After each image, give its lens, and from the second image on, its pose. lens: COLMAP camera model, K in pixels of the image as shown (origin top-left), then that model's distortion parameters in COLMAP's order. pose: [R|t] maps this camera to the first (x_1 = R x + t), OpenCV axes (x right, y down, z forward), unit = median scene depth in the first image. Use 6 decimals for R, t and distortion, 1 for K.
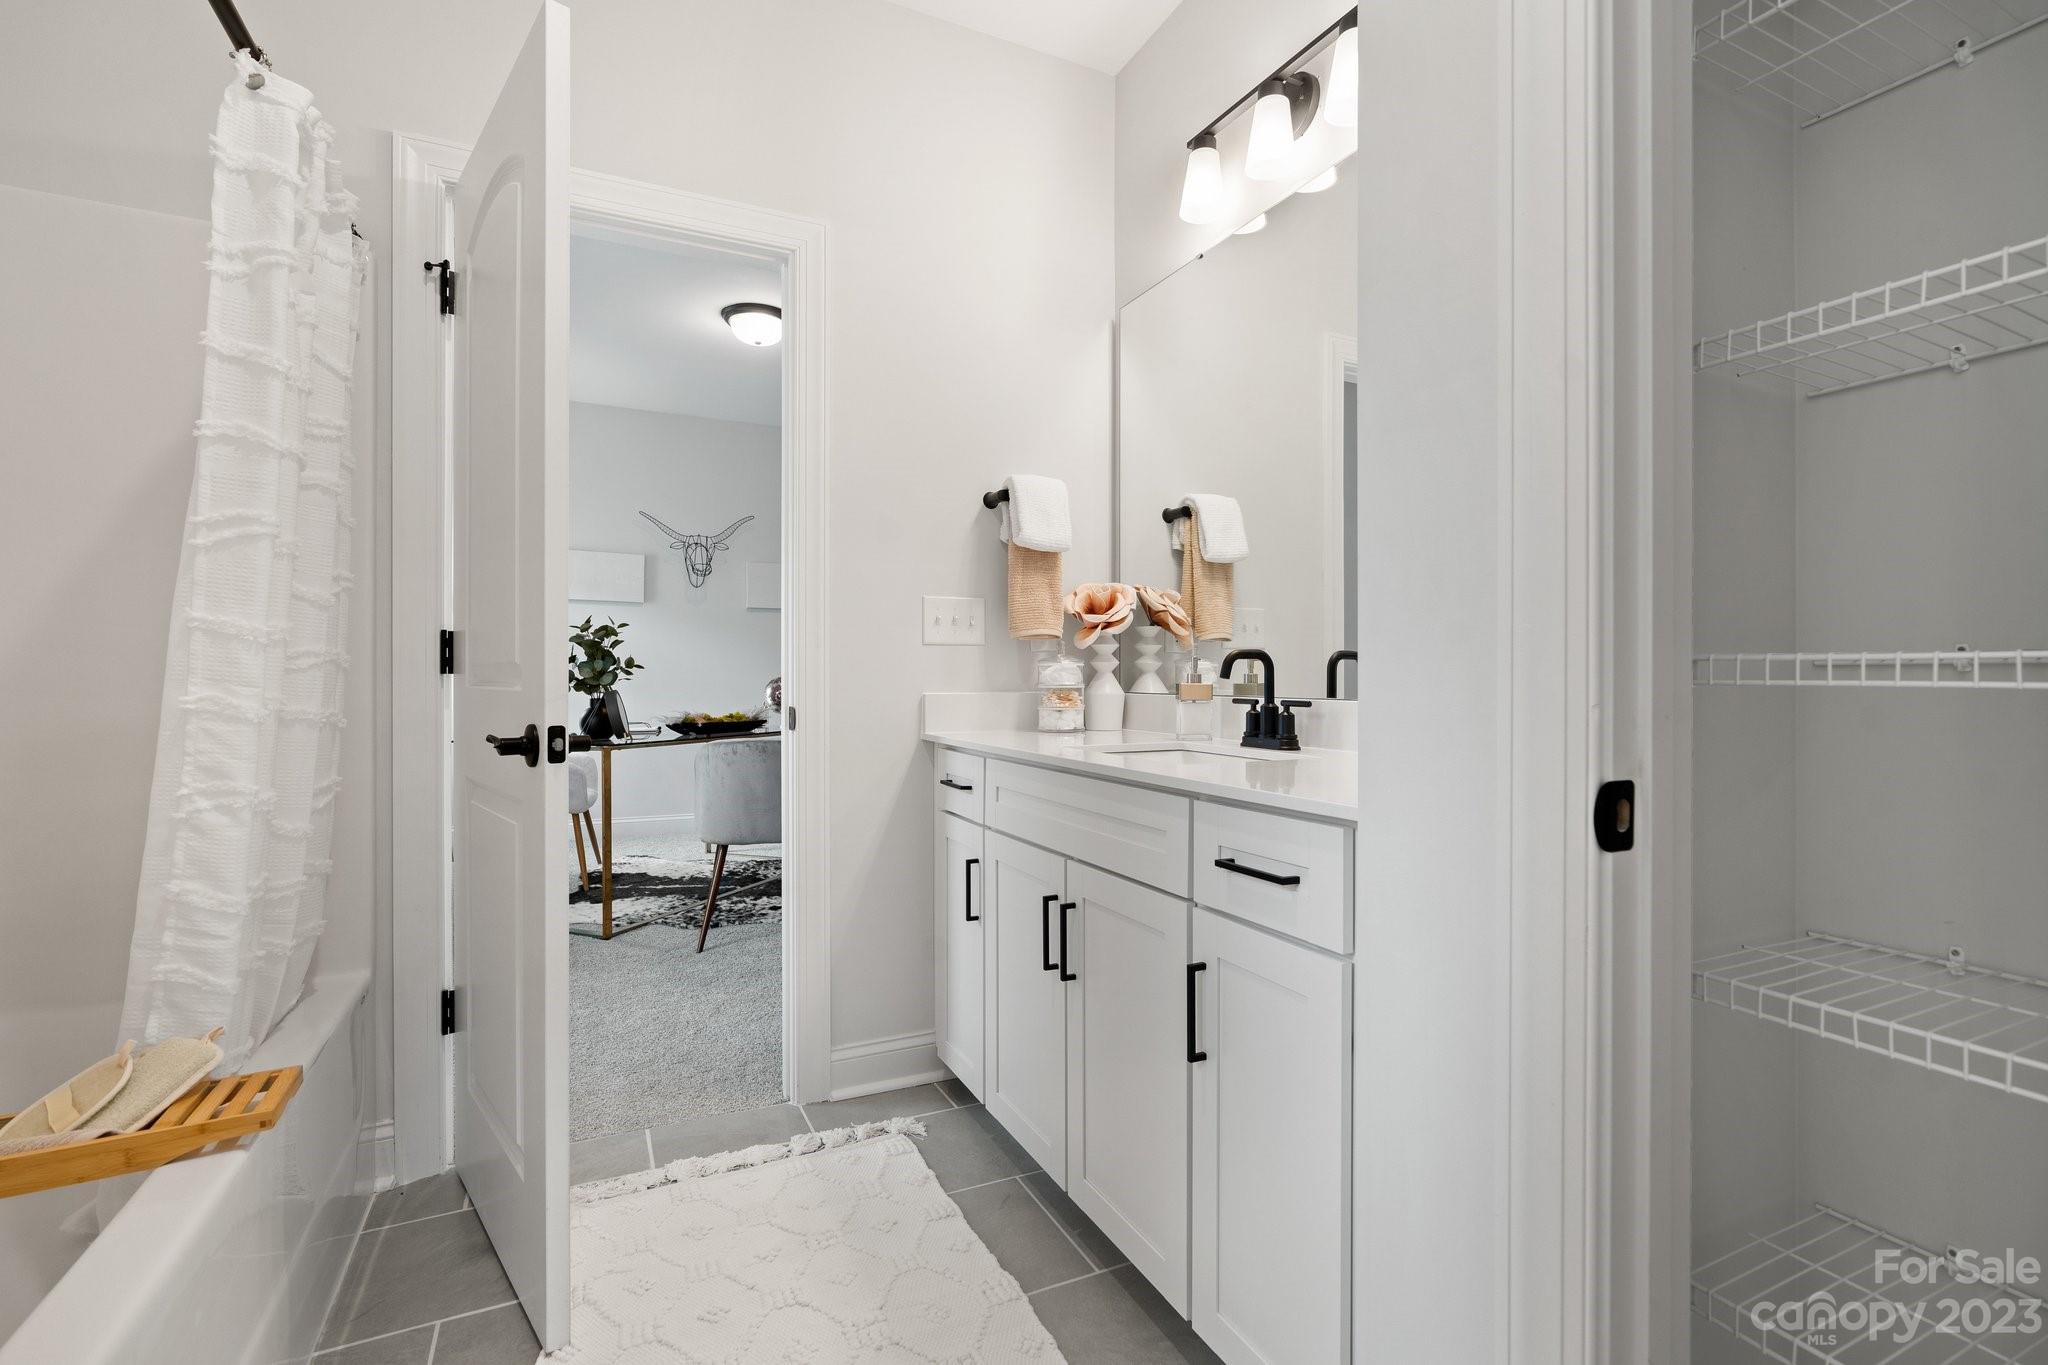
lens RADIAL K [[927.1, 0, 1047.0], [0, 927.1, 669.9], [0, 0, 1]] dist [0.005419, 0.000373]
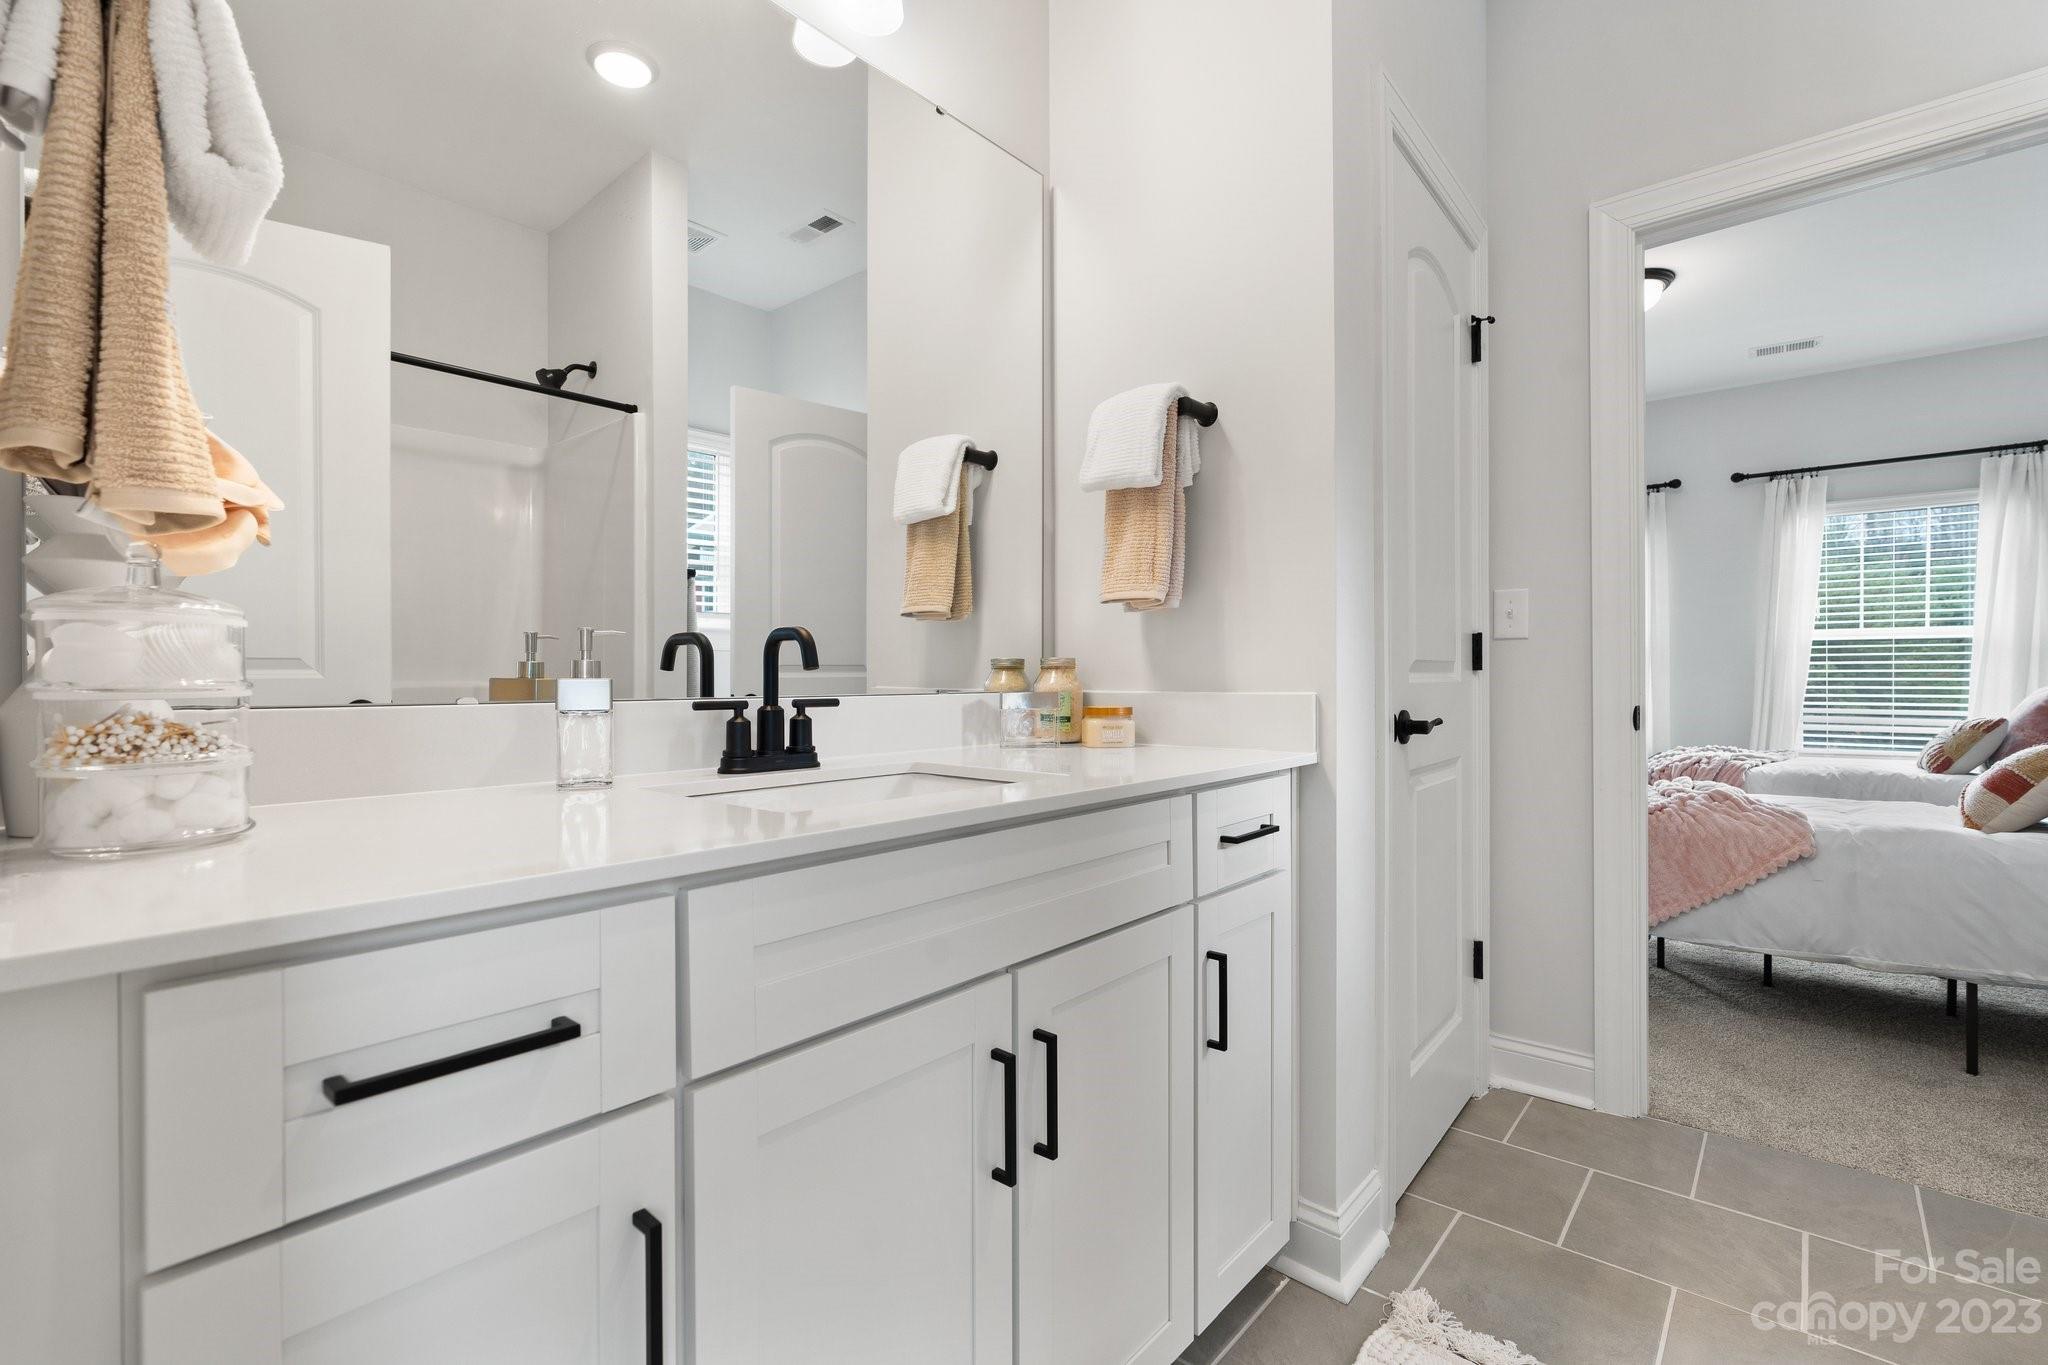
lens RADIAL K [[927.1, 0, 1047.0], [0, 927.1, 669.9], [0, 0, 1]] dist [0.005419, 0.000373]
pose [[-0.404135, 0.008077, 0.914664, -0.481492], [-0.004057, 0.999935, -0.010623, 0.016580], [-0.914691, -0.008003, -0.404076, 1.116073]]
